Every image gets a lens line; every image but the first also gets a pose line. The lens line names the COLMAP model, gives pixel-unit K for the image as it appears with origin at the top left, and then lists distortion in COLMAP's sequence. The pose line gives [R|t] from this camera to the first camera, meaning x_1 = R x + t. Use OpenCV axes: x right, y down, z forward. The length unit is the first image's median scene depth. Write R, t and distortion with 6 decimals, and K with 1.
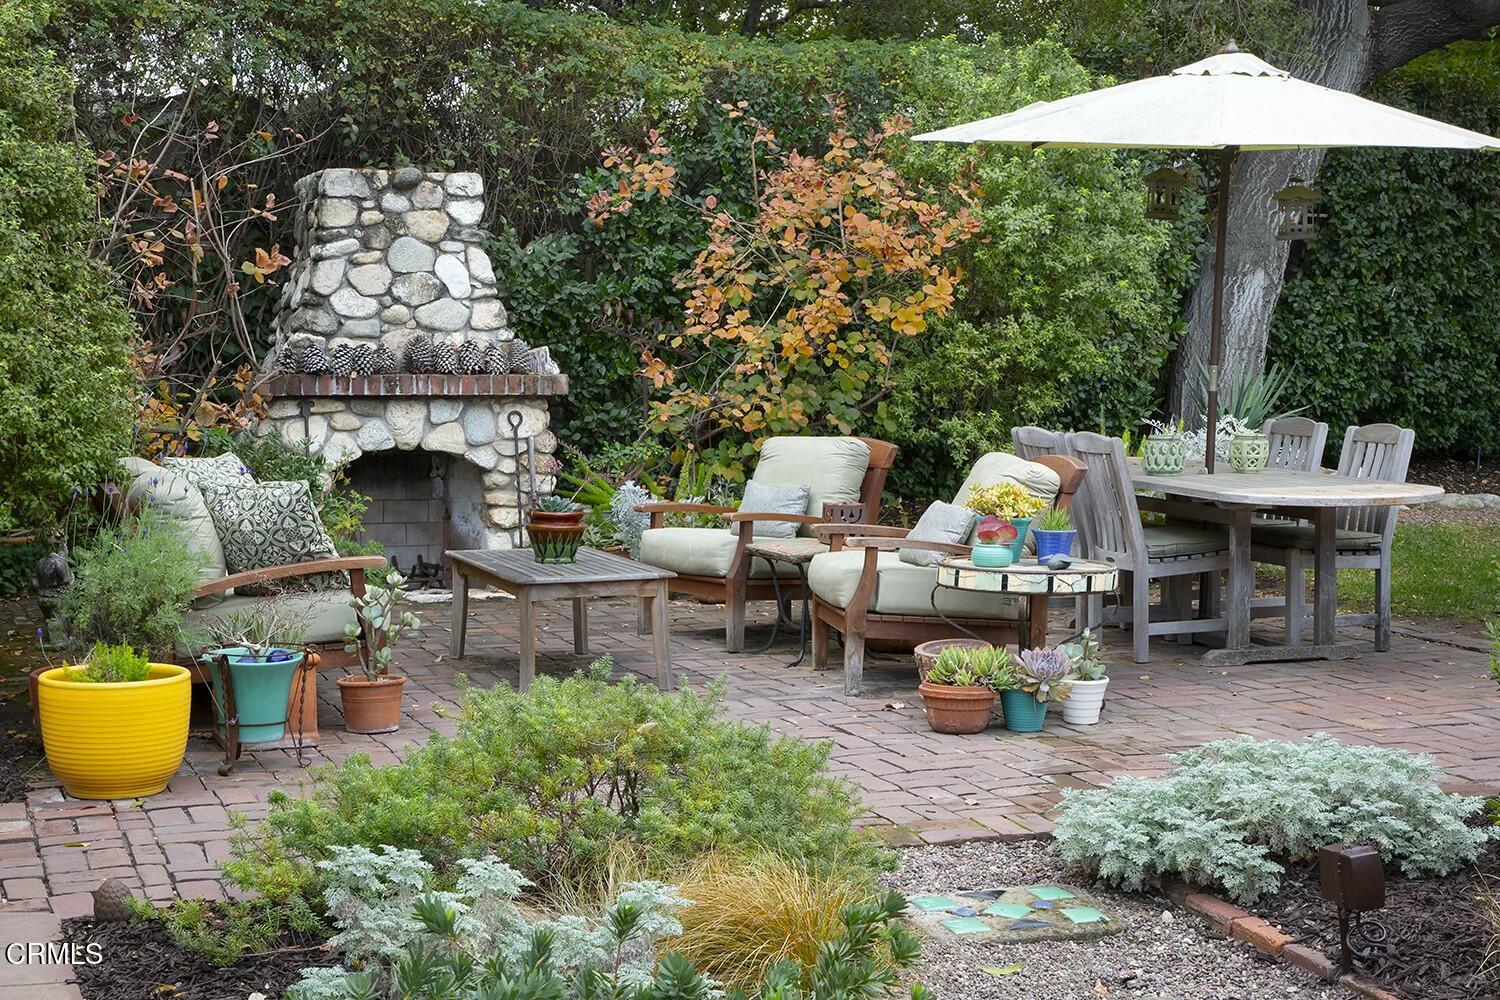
lens RADIAL K [[2503.8, 0, 748.4], [0, 2503.8, 499.1], [0, 0, 1]] dist [-0.008453, 0.000000]
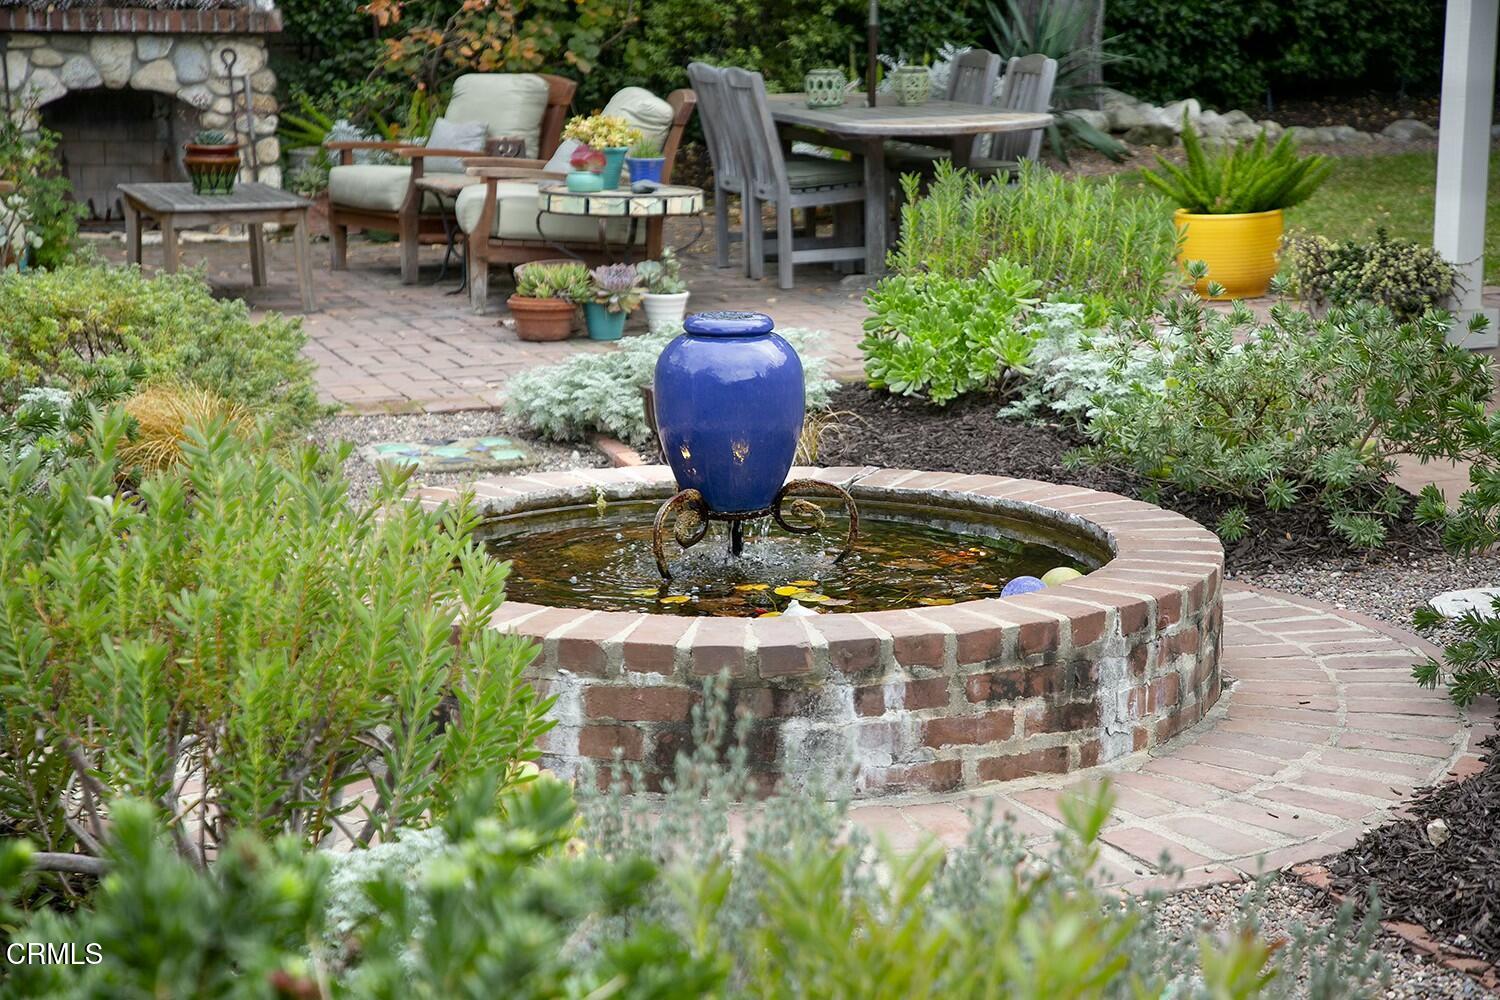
lens RADIAL K [[3161.1, 0, 752.7], [0, 3161.1, 498.7], [0, 0, 1]] dist [0.430584, 0.000000]
pose [[0.999802, -0.009258, -0.017636, 0.152244], [0.011043, 0.994522, 0.103938, 0.012957], [0.016577, -0.104112, 0.994427, -0.311100]]
